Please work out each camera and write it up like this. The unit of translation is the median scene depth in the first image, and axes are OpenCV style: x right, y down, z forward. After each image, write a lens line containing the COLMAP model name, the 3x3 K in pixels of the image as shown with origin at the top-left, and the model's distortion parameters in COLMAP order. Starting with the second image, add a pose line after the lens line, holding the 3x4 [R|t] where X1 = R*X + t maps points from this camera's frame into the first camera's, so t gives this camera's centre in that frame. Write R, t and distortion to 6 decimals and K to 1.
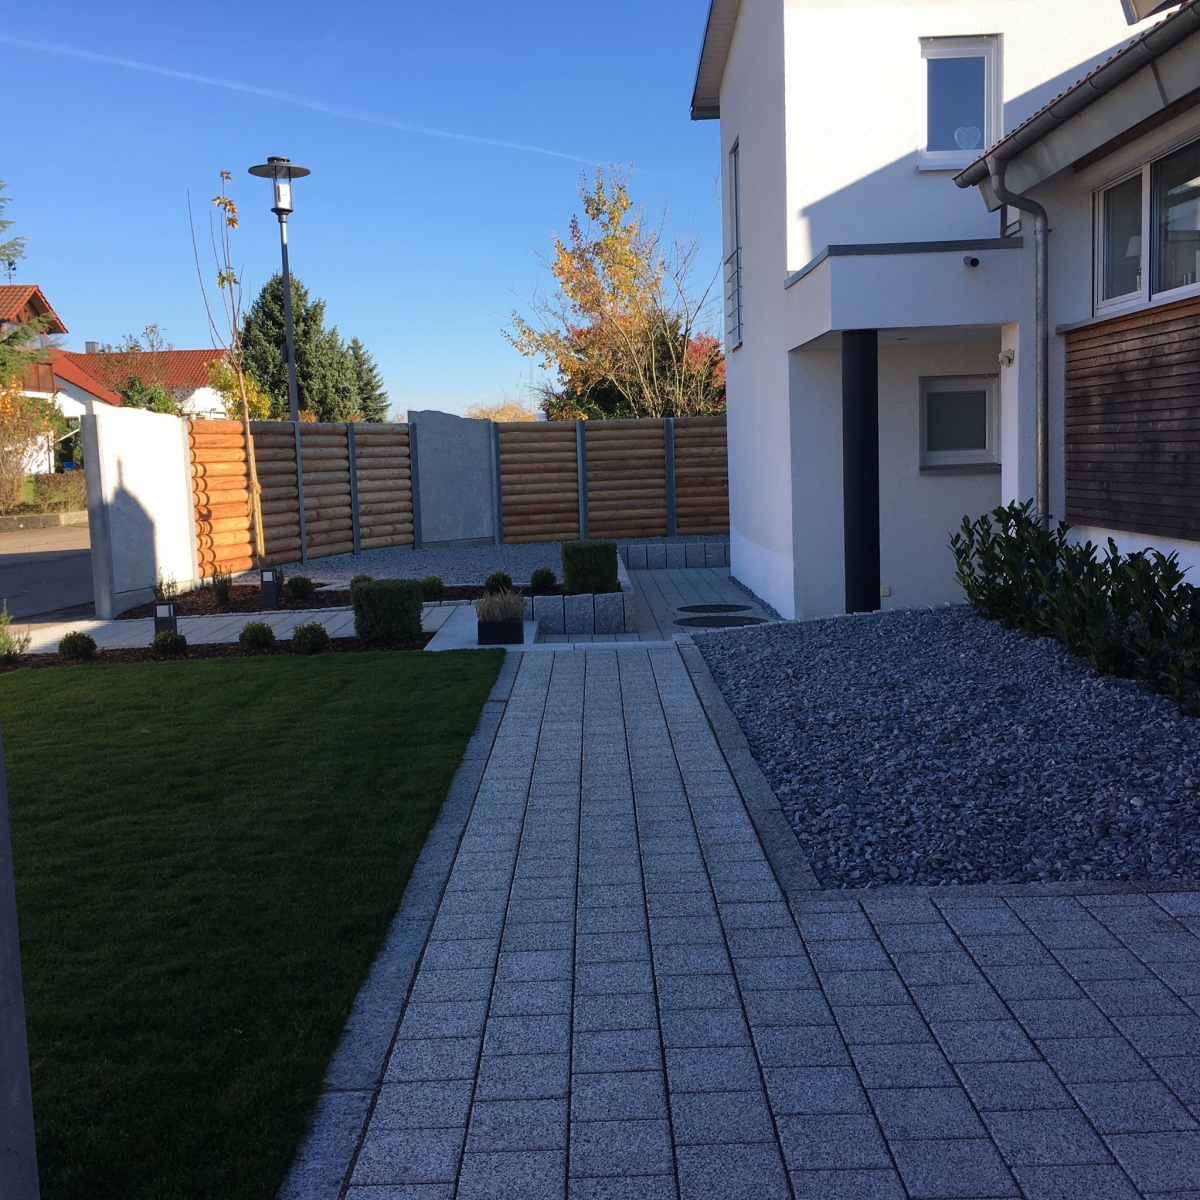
lens RADIAL K [[1362.5, 0, 591.0], [0, 1362.5, 607.4], [0, 0, 1]] dist [0.049360, 0.000000]
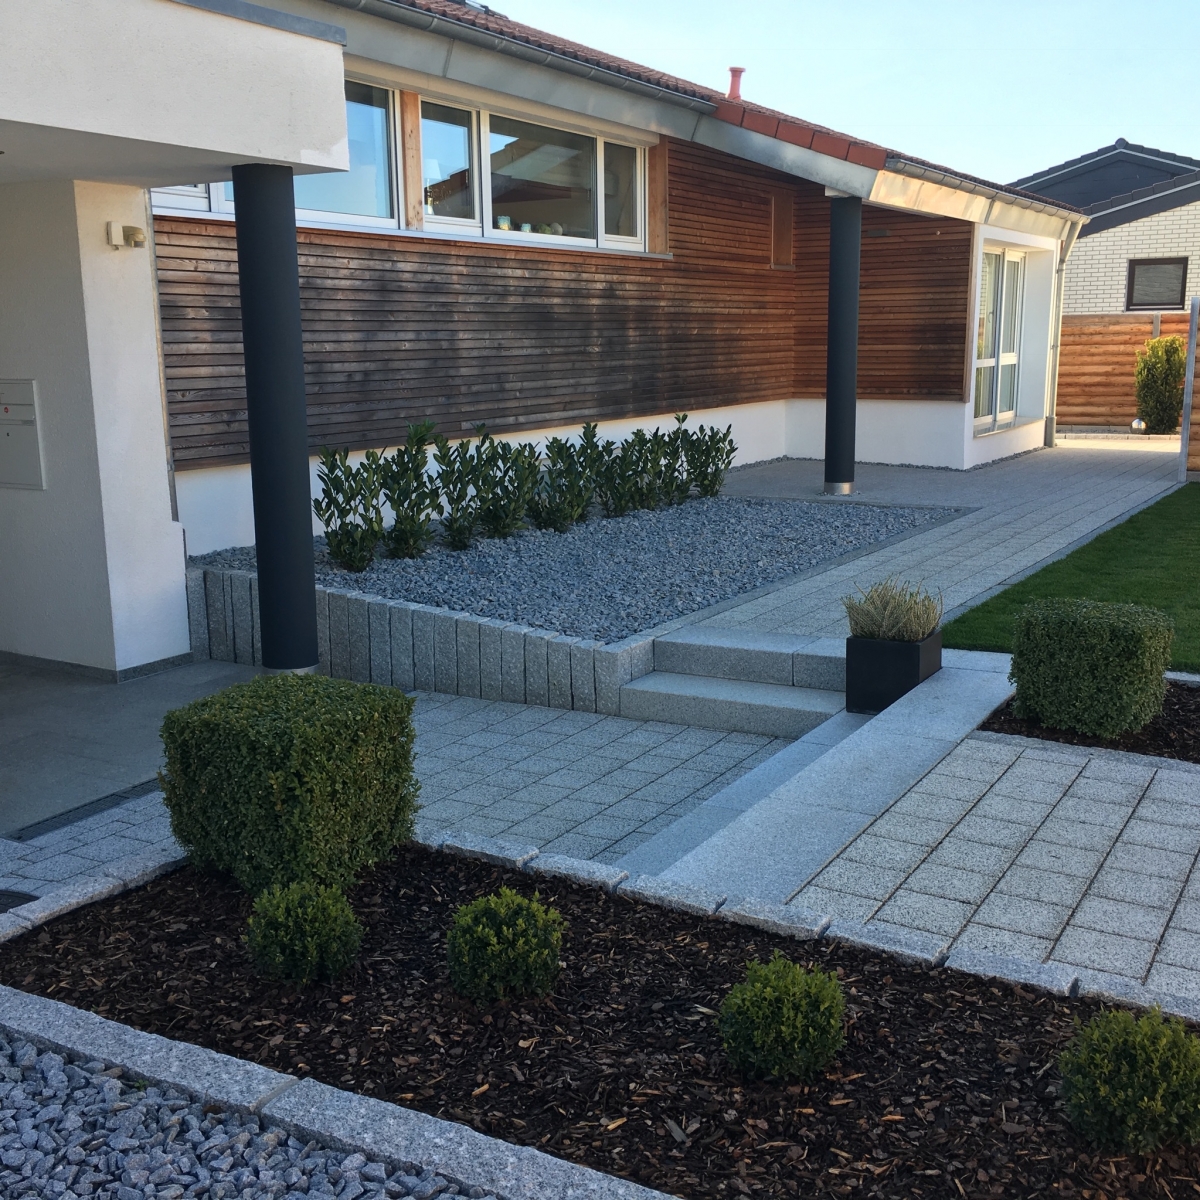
lens RADIAL K [[1362.5, 0, 597.2], [0, 1362.5, 604.3], [0, 0, 1]] dist [0.049360, 0.000000]
pose [[-0.852972, -0.055407, 0.519007, -0.160741], [0.100756, 0.958169, 0.267880, -0.107186], [-0.512139, 0.280788, -0.811709, 0.949053]]
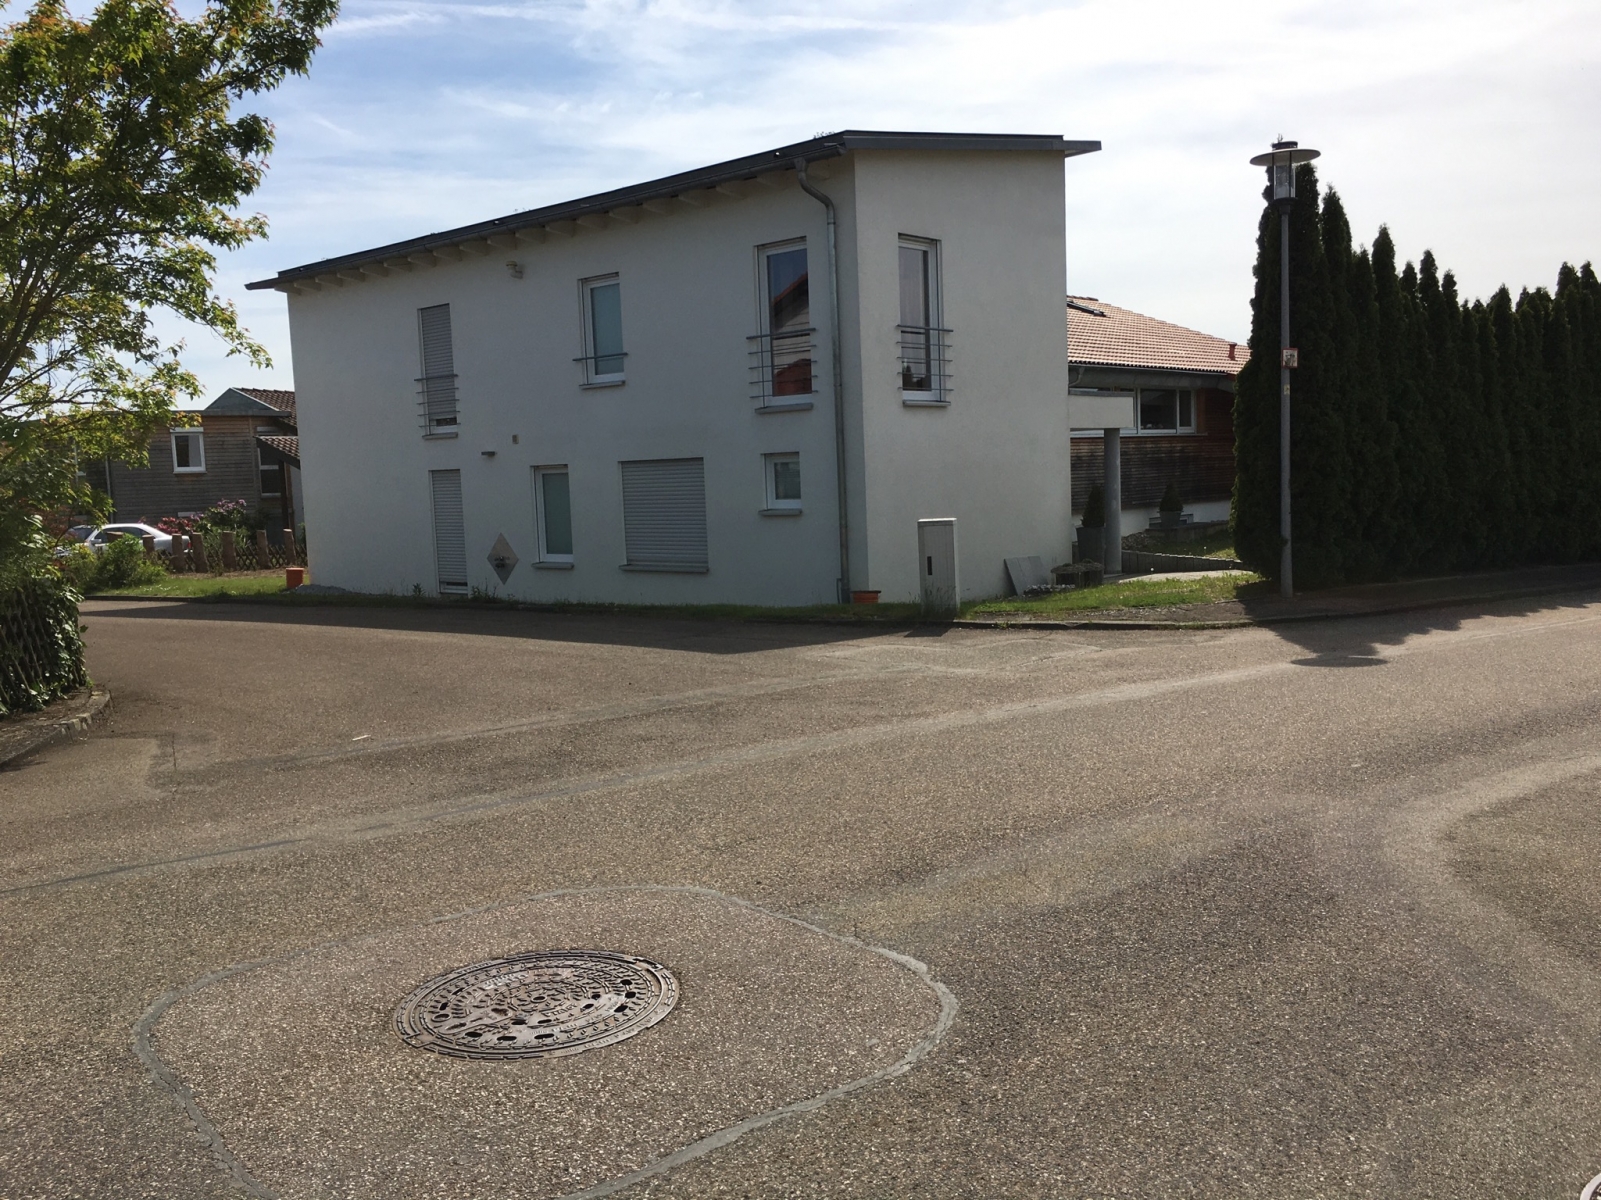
lens RADIAL K [[1349.5, 0, 799.4], [0, 1349.5, 600.1], [0, 0, 1]] dist [0.081206, -0.109467]
pose [[-0.739242, 0.012271, 0.673329, -0.586754], [0.145021, 0.979277, 0.141370, -0.200905], [-0.657640, 0.202153, -0.725702, 1.935318]]
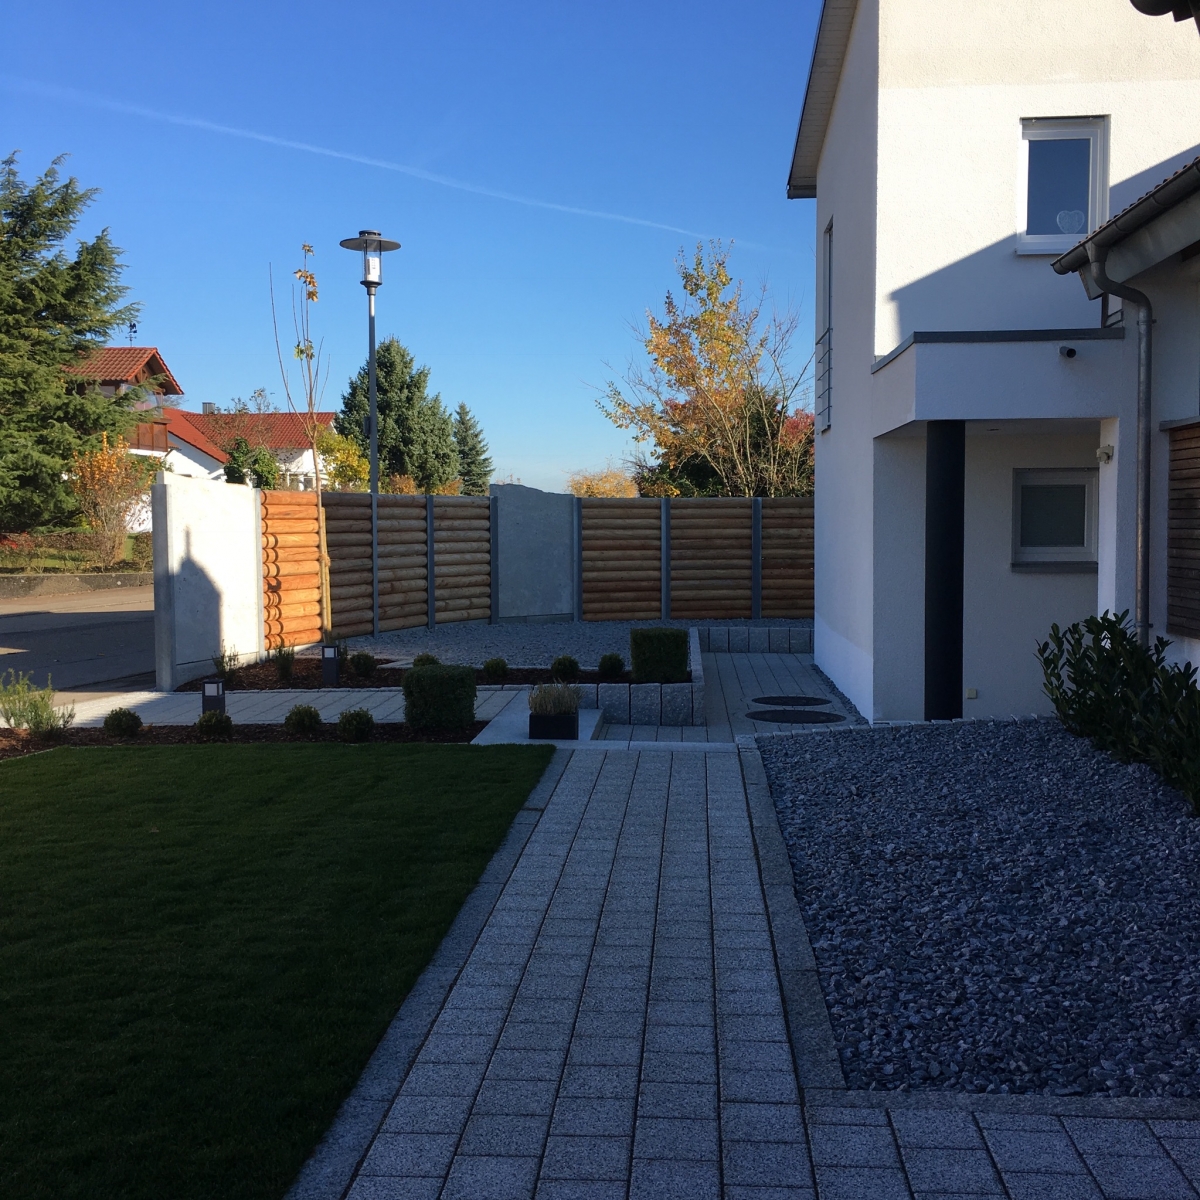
lens RADIAL K [[1362.5, 0, 593.5], [0, 1362.5, 605.1], [0, 0, 1]] dist [0.049360, 0.000000]
pose [[0.996818, 0.034455, -0.071874, 0.016683], [-0.038022, 0.998082, -0.048856, -0.012870], [0.070052, 0.051433, 0.996216, 0.030657]]
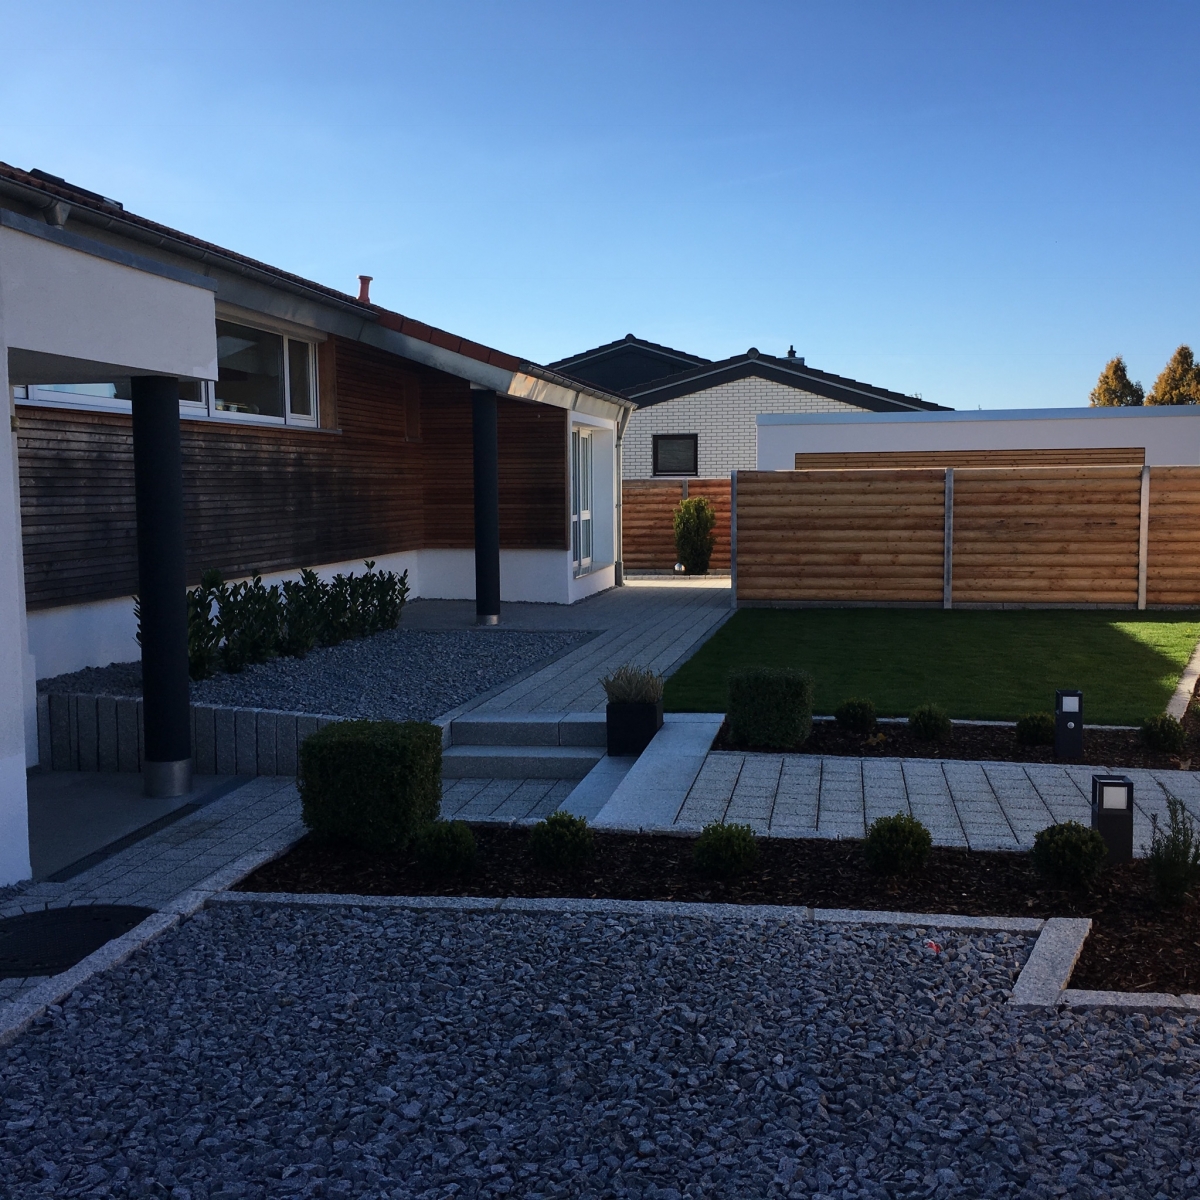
lens RADIAL K [[1362.5, 0, 602.9], [0, 1362.5, 597.2], [0, 0, 1]] dist [0.049360, 0.000000]
pose [[-0.981048, 0.028618, 0.191642, -0.132076], [0.064769, 0.980577, 0.185134, -0.134510], [-0.182621, 0.194038, -0.963846, 1.126188]]
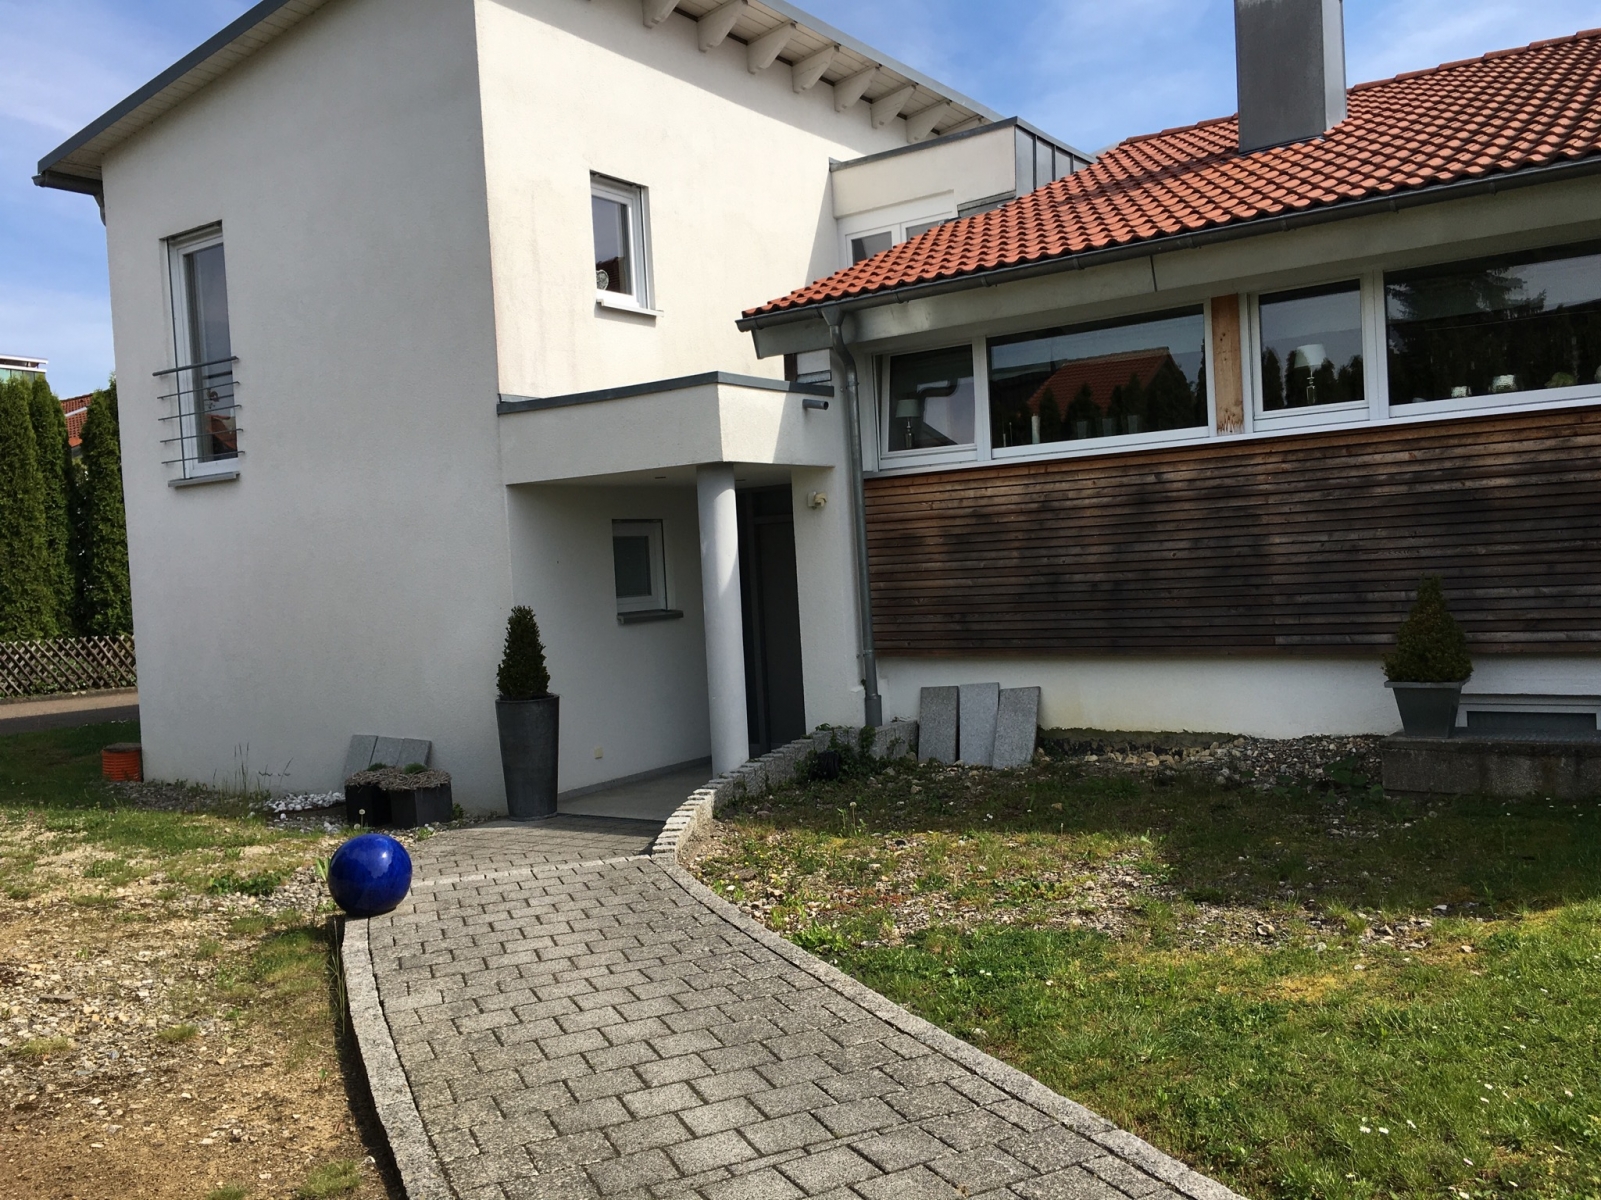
lens RADIAL K [[1349.5, 0, 803.3], [0, 1349.5, 602.4], [0, 0, 1]] dist [0.081206, -0.109467]
pose [[0.579817, -0.018487, 0.814537, -0.337709], [0.124372, 0.990034, -0.066062, -0.026396], [-0.805198, 0.139609, 0.576338, 0.281675]]
